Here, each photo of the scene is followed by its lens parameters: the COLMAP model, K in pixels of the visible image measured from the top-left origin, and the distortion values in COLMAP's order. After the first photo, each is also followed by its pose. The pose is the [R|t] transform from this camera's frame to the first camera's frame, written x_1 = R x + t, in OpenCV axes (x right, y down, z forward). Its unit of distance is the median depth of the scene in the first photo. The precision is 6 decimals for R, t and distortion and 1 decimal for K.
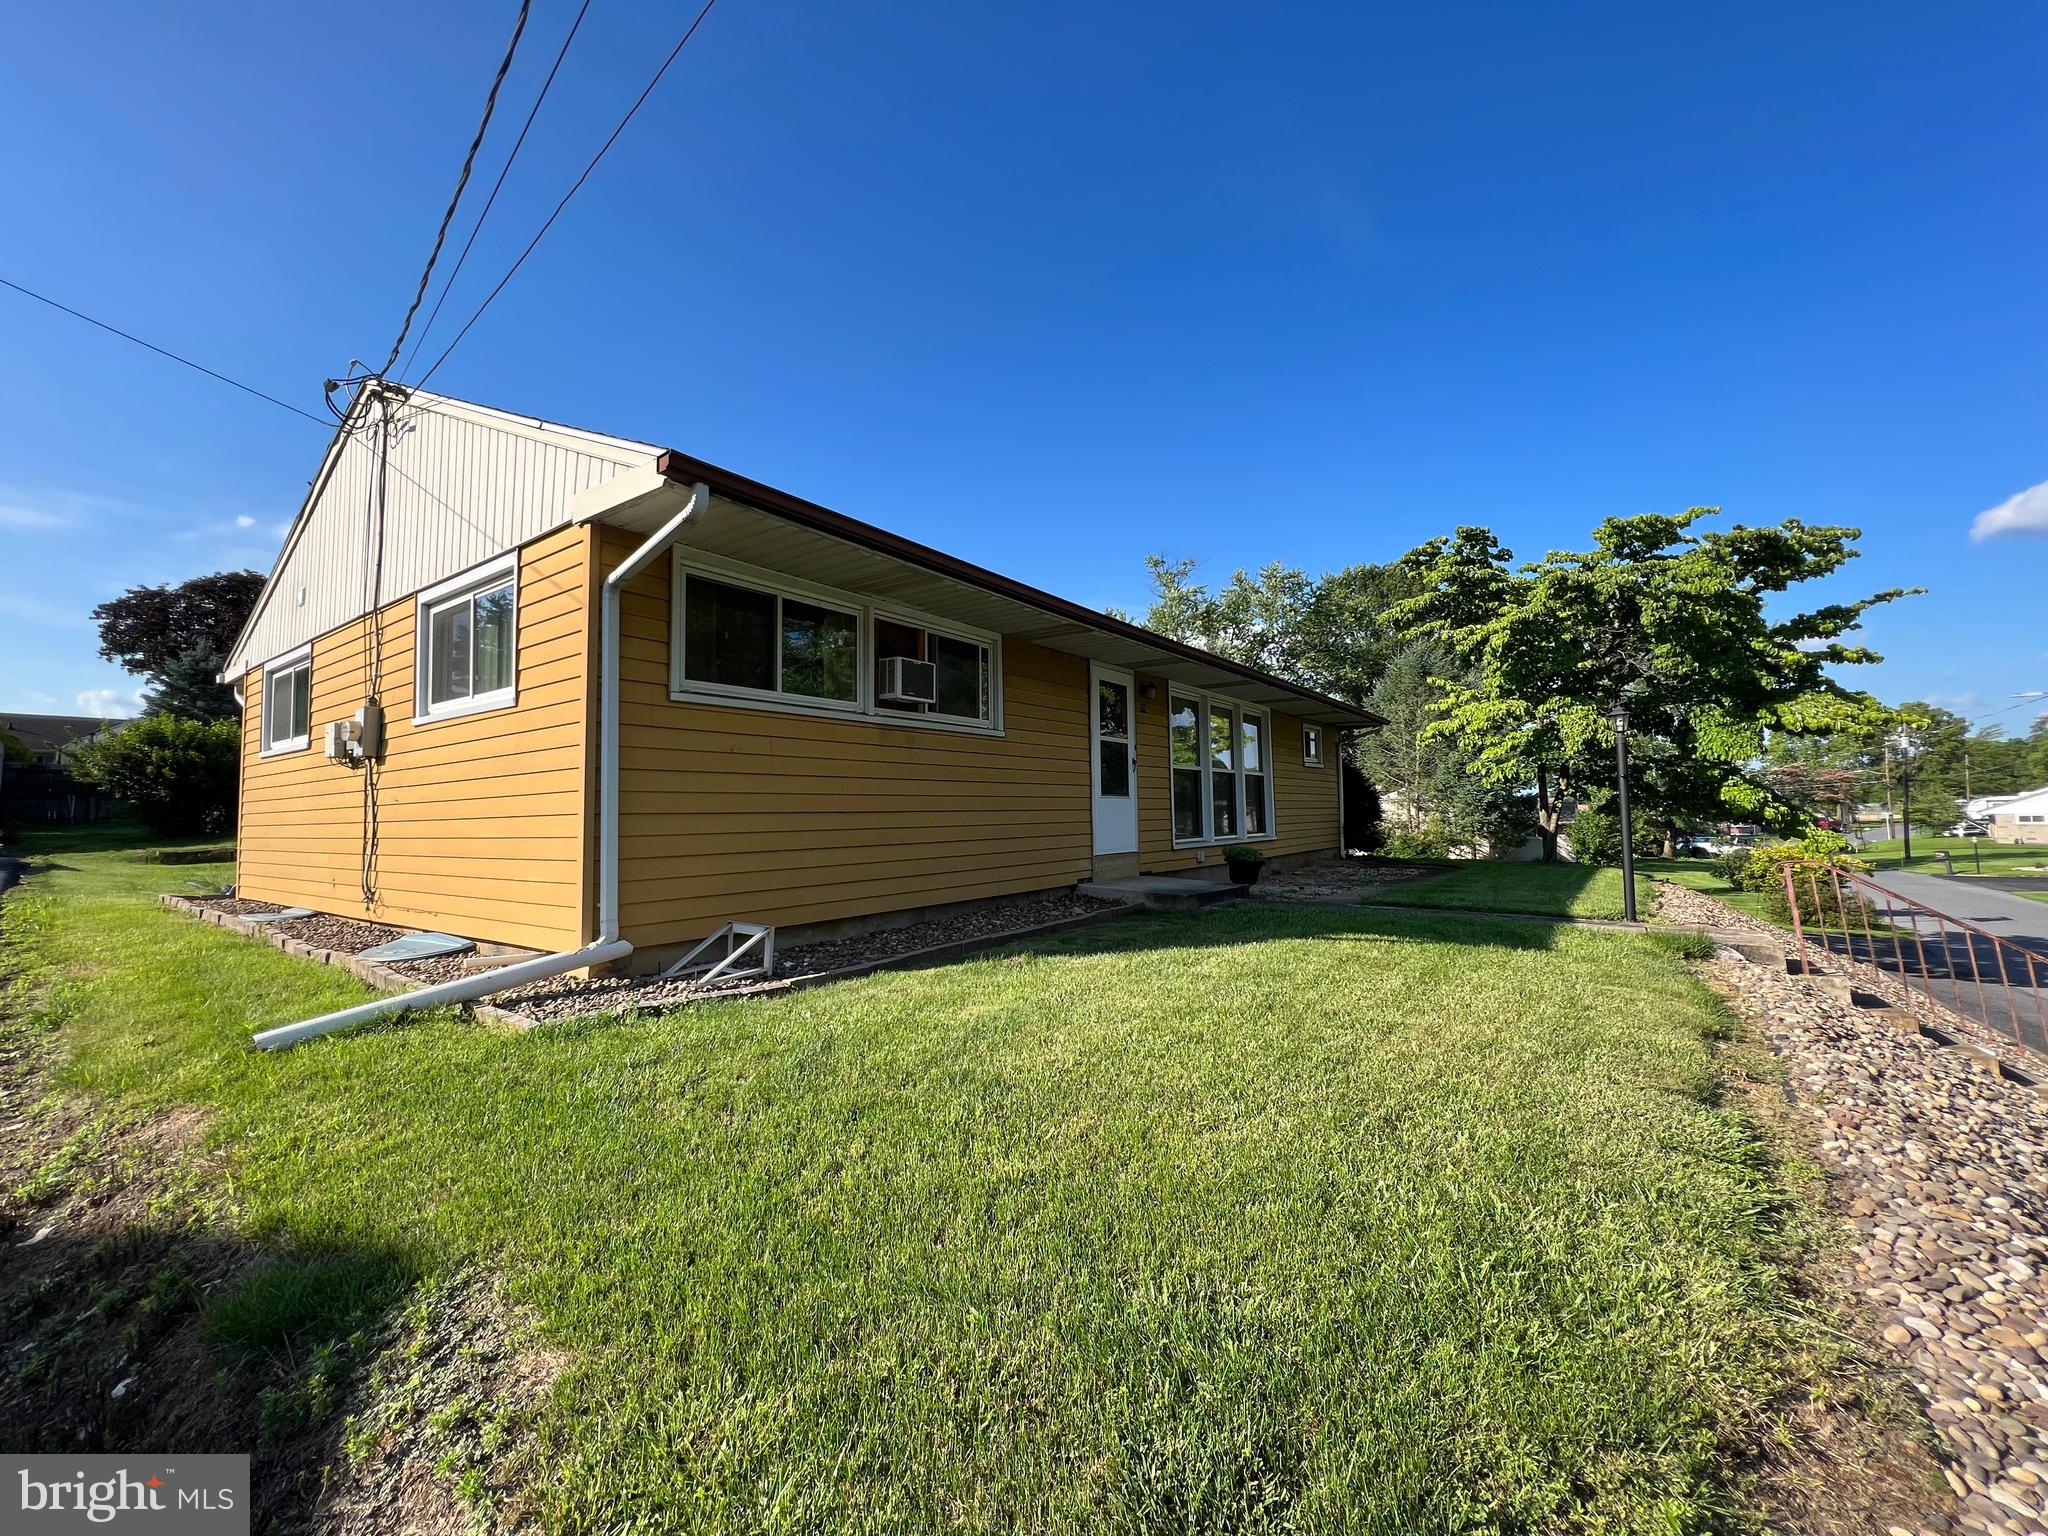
lens RADIAL K [[818.2, 0, 1025.1], [0, 818.2, 765.9], [0, 0, 1]] dist [-0.003950, -0.000426]
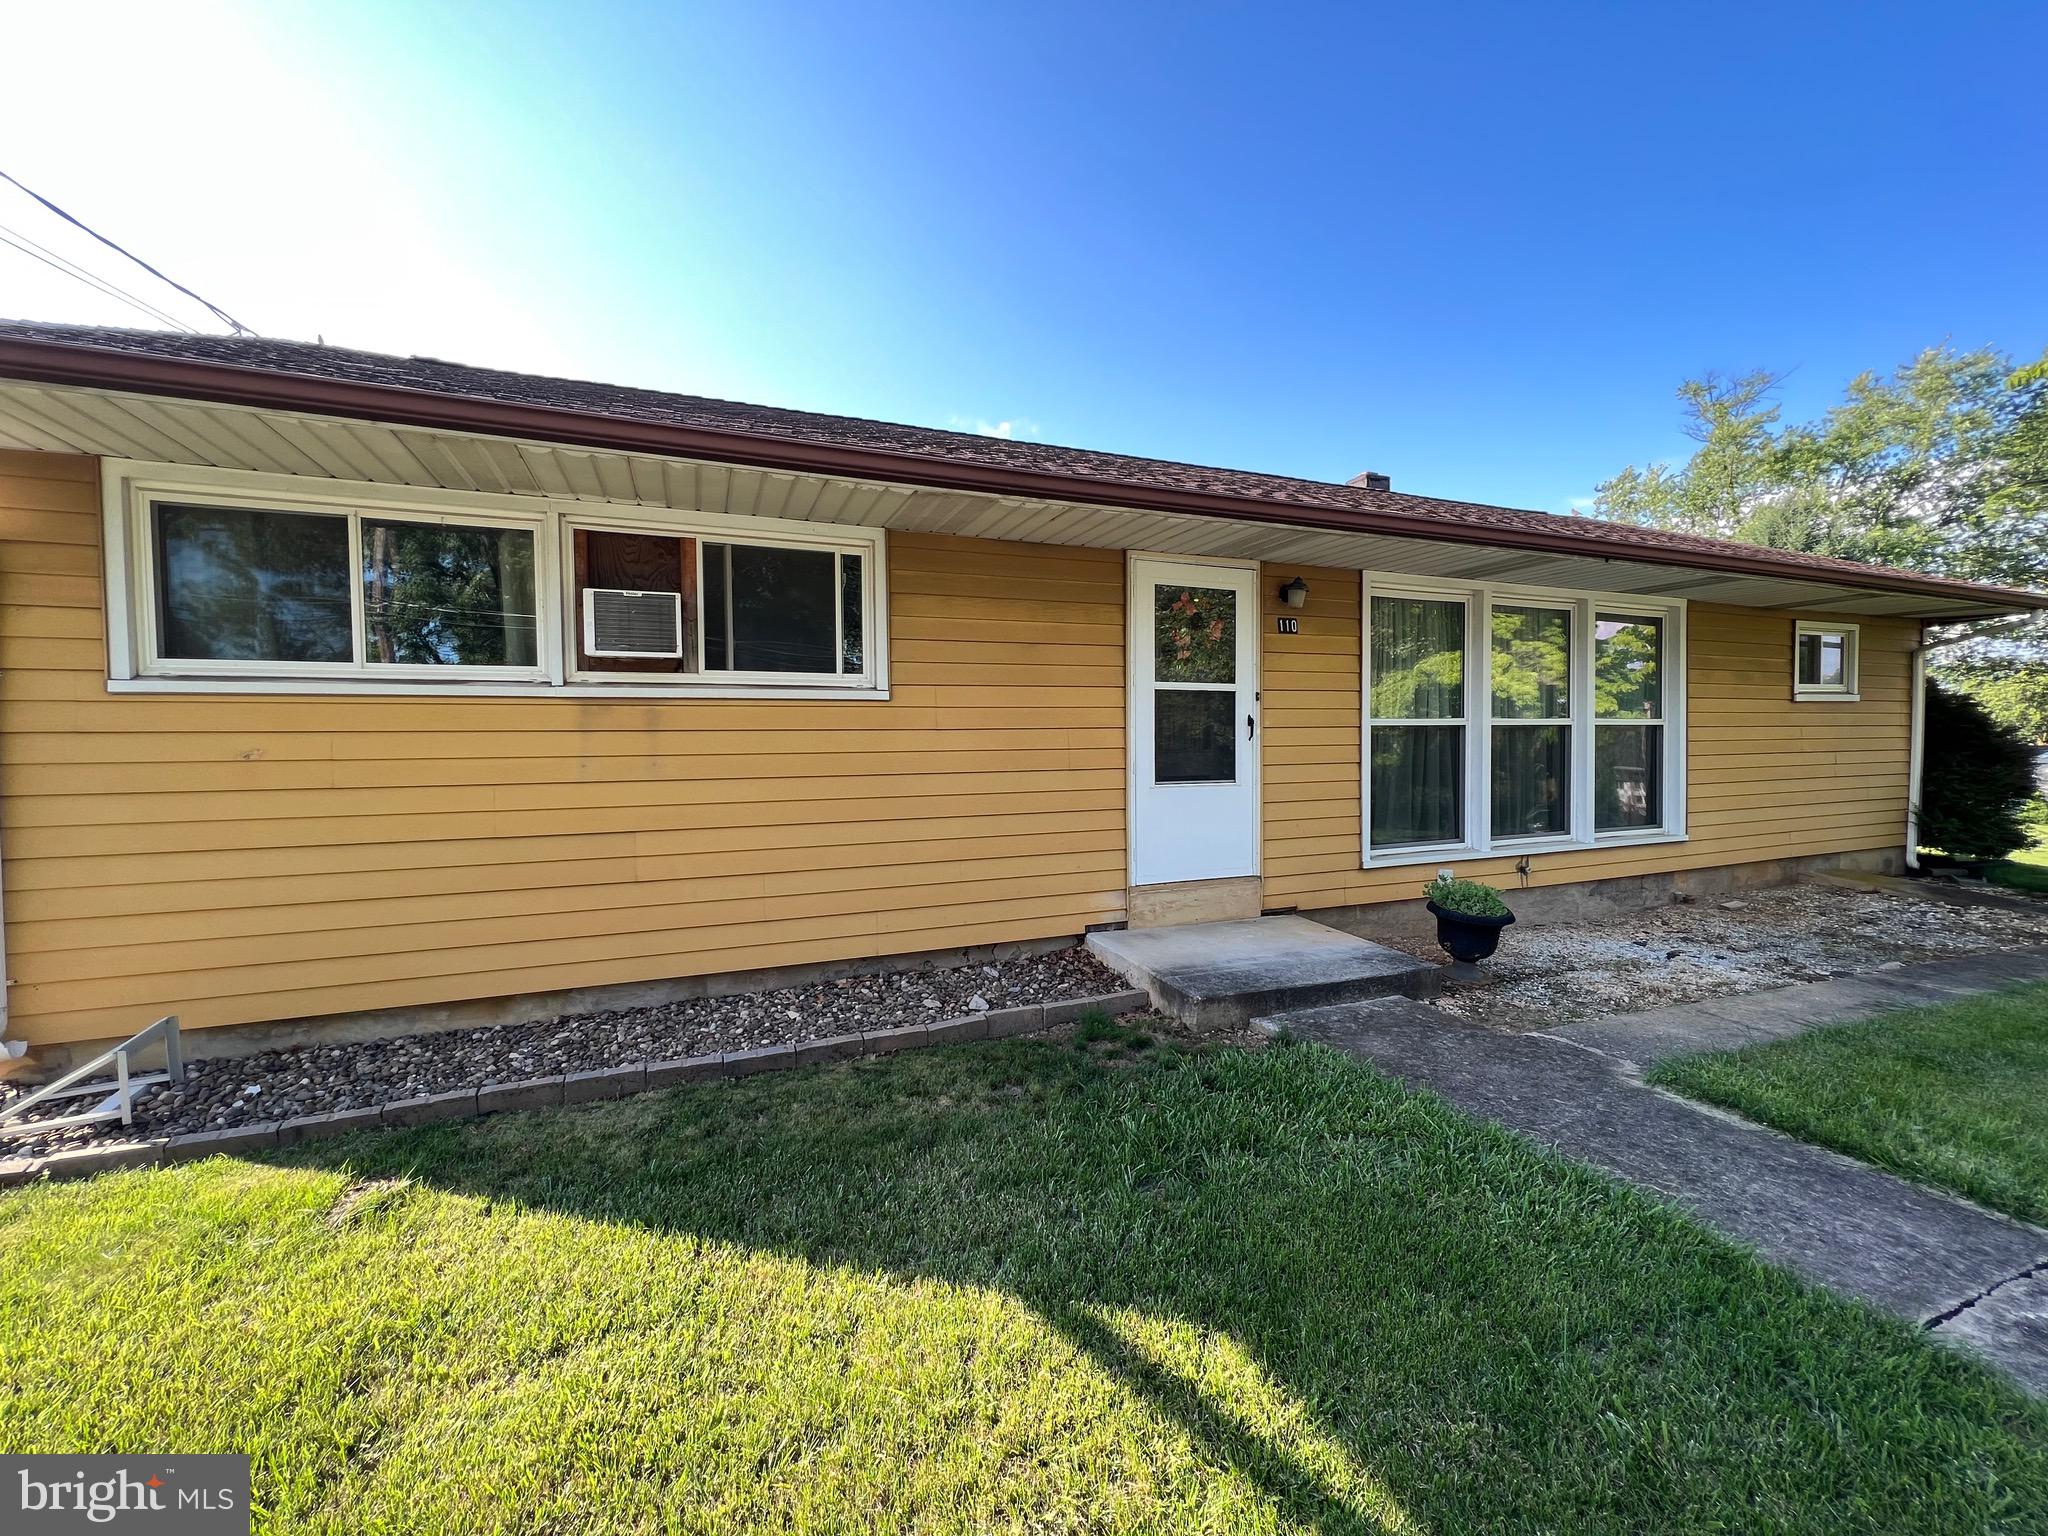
lens RADIAL K [[818.2, 0, 1029.2], [0, 818.2, 759.2], [0, 0, 1]] dist [-0.003950, -0.000426]
pose [[0.847786, 0.020058, -0.529959, 0.318146], [0.028053, 0.996189, 0.082582, -0.031772], [0.529596, -0.084879, 0.843993, 0.441087]]
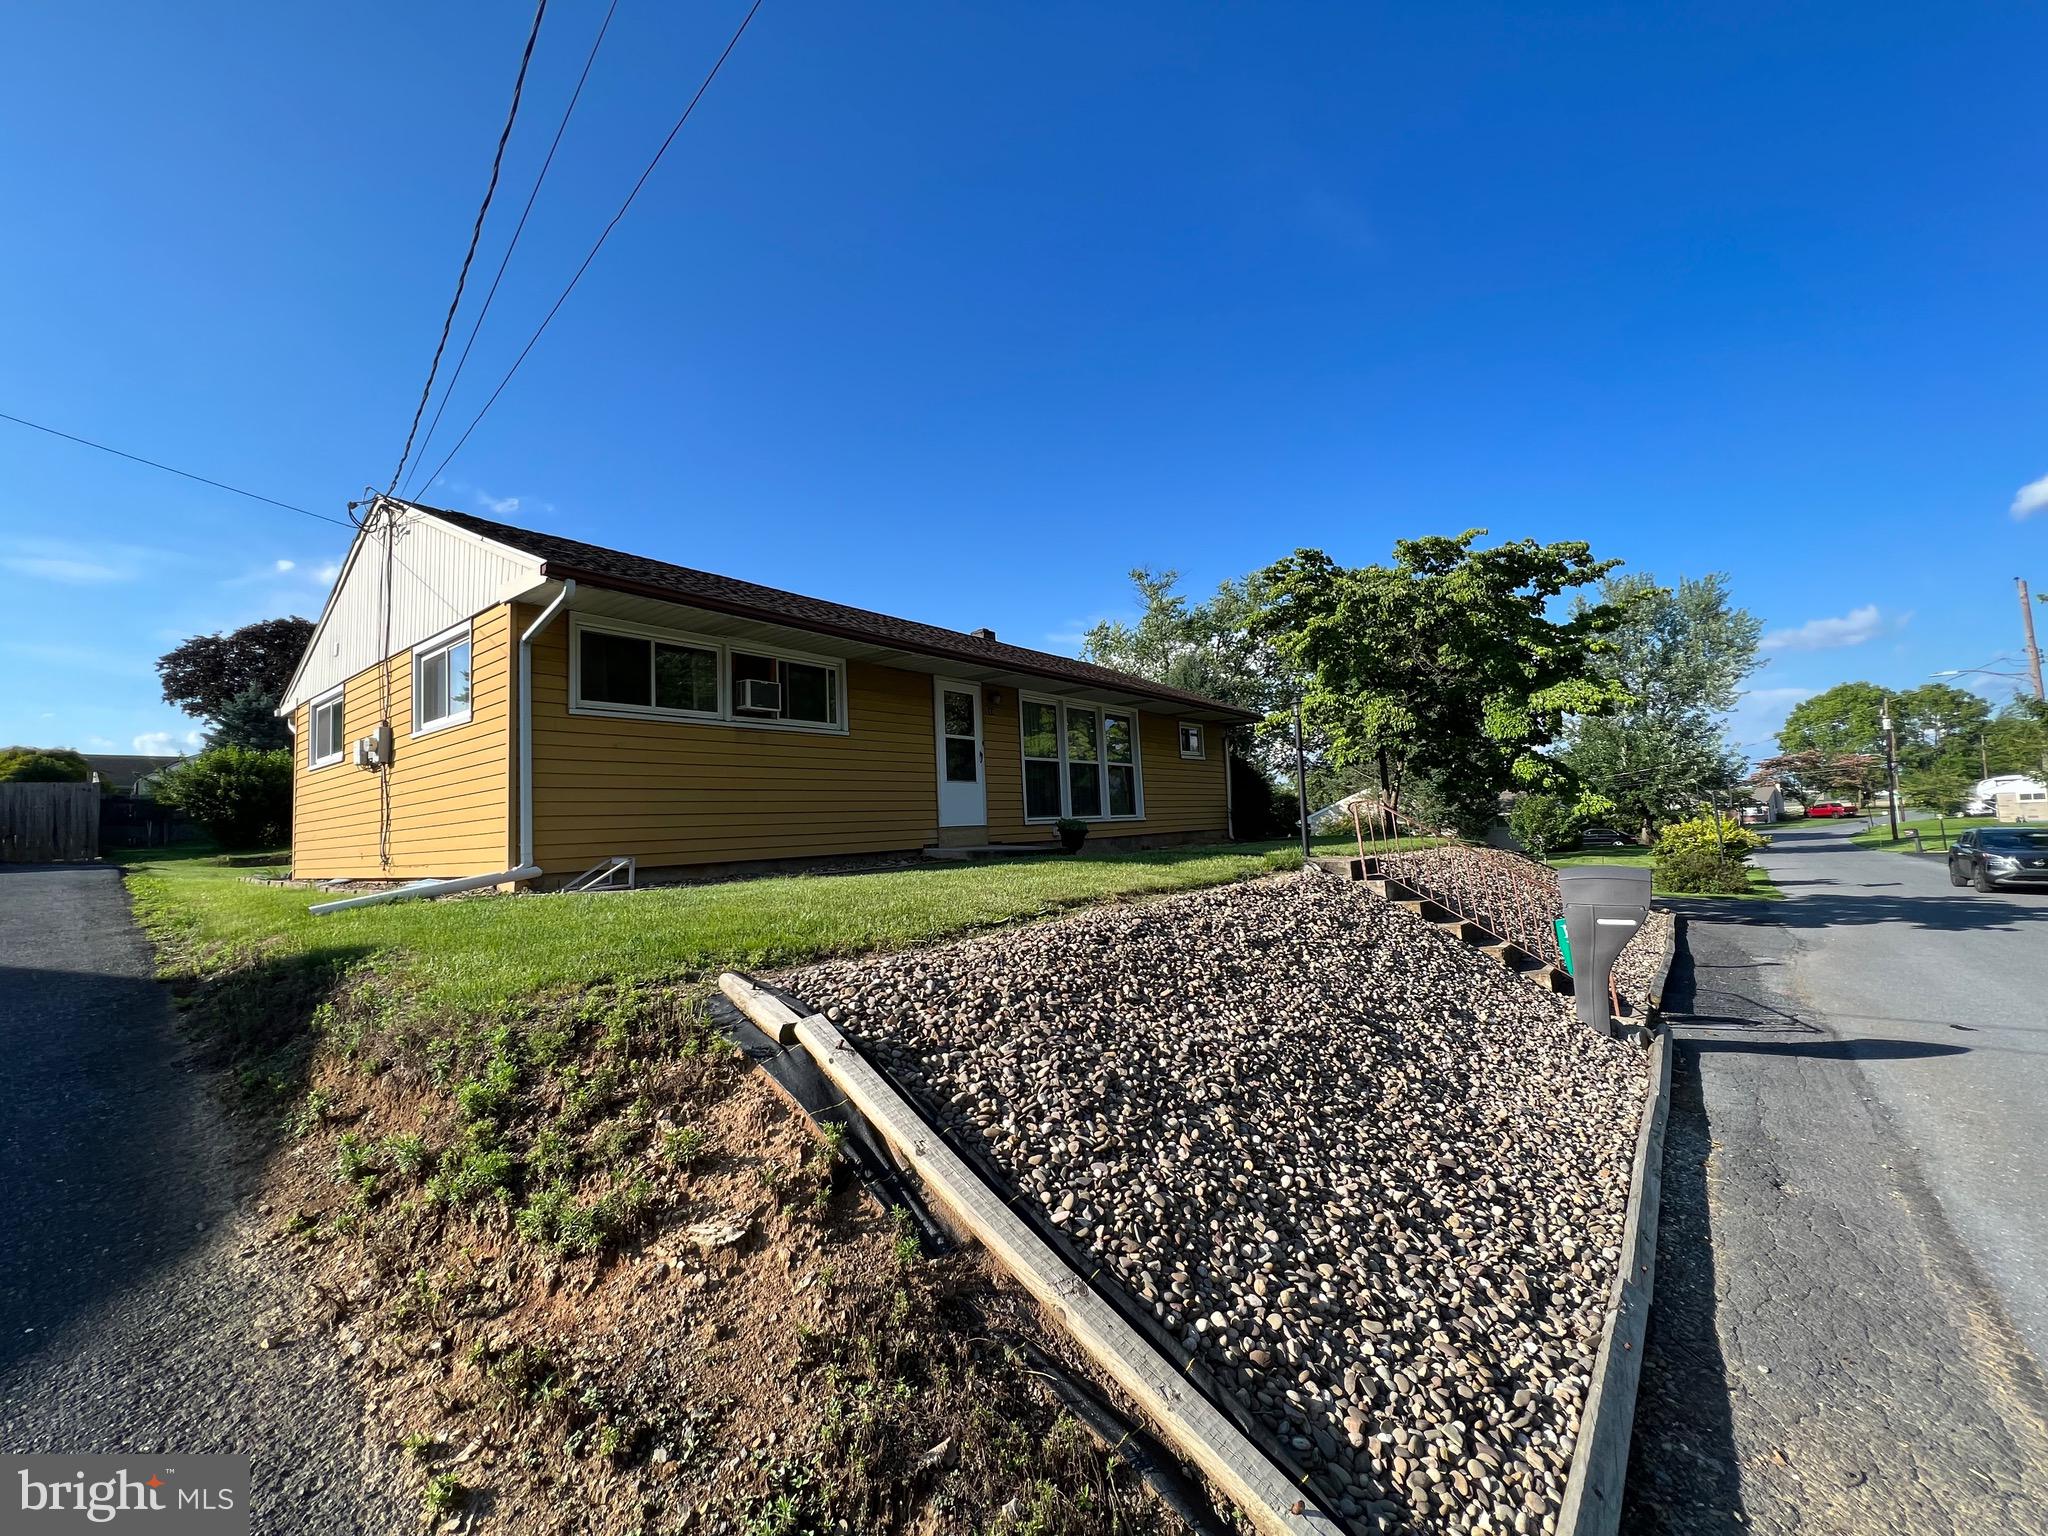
lens RADIAL K [[818.2, 0, 1024.7], [0, 818.2, 765.9], [0, 0, 1]] dist [-0.003950, -0.000426]
pose [[0.998992, -0.032087, -0.031394, 0.247862], [0.031572, 0.999361, -0.016775, 0.037234], [0.031912, 0.015767, 0.999366, -0.267485]]
